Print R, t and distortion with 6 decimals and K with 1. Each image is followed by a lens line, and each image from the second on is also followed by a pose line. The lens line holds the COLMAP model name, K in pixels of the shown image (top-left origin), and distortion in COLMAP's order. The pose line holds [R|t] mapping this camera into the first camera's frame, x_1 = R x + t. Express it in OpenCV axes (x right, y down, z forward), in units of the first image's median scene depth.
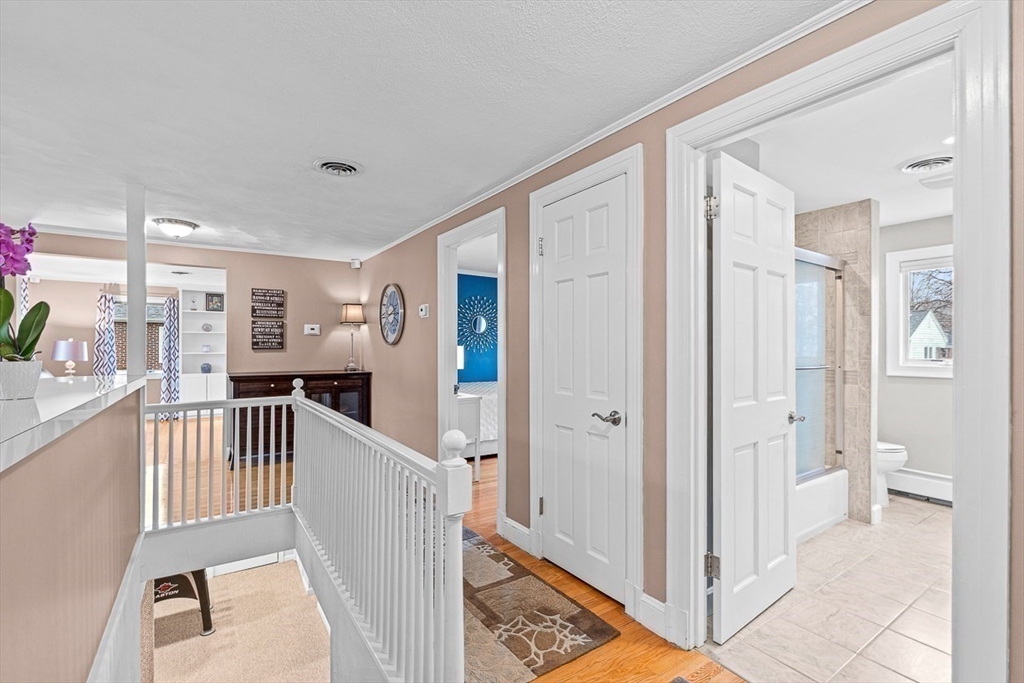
lens RADIAL K [[464.9, 0, 513.2], [0, 464.9, 346.9], [0, 0, 1]] dist [-0.002086, -0.000084]
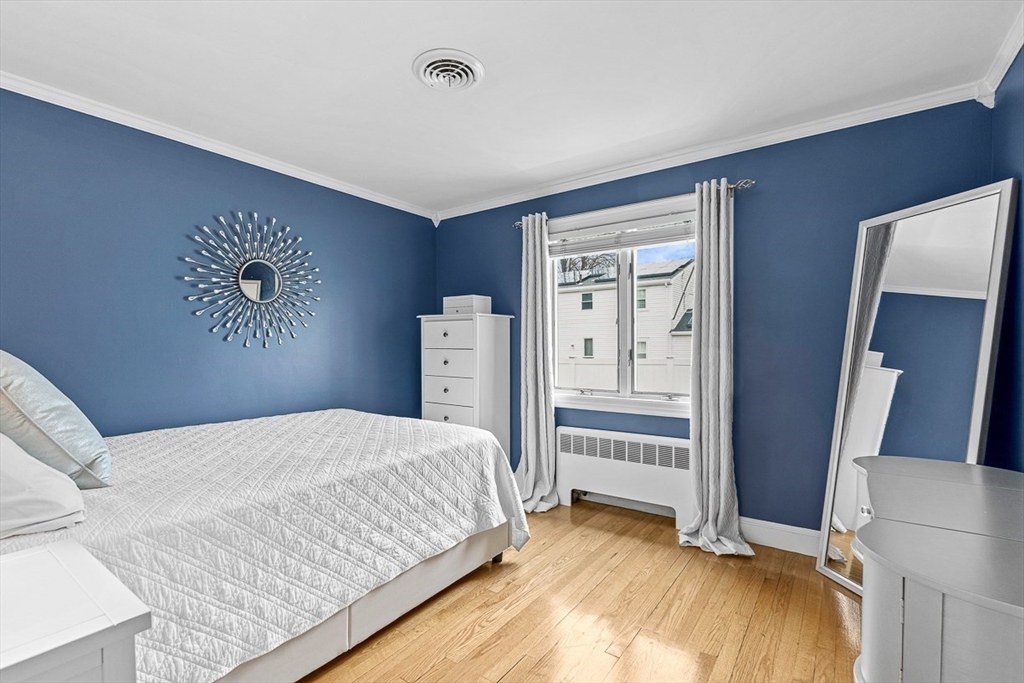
lens RADIAL K [[464.9, 0, 513.2], [0, 464.9, 346.9], [0, 0, 1]] dist [-0.002086, -0.000084]
pose [[0.934926, -0.003134, 0.354829, -0.007242], [0.001657, 0.999989, 0.004467, 0.010073], [-0.354839, -0.003588, 0.934920, 0.529976]]
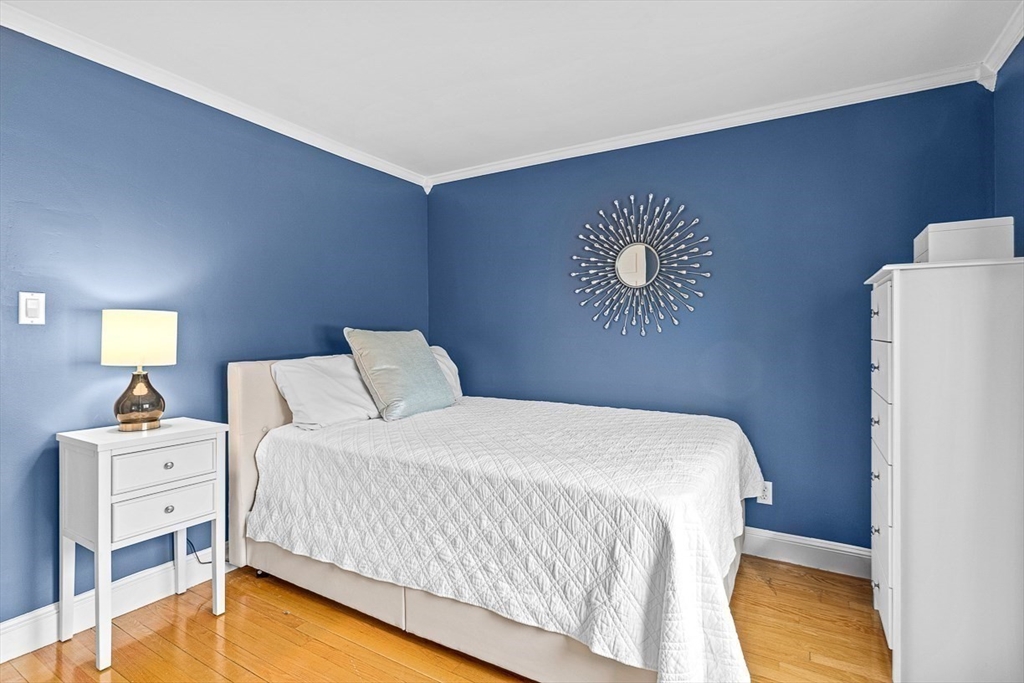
lens RADIAL K [[499.2, 0, 511.6], [0, 499.2, 324.7], [0, 0, 1]] dist [-0.015768, -0.000042]
pose [[0.431534, -0.015049, -0.901971, 0.270126], [-0.002486, 0.999837, -0.017871, 0.010829], [0.902093, 0.009954, 0.431426, 0.727210]]
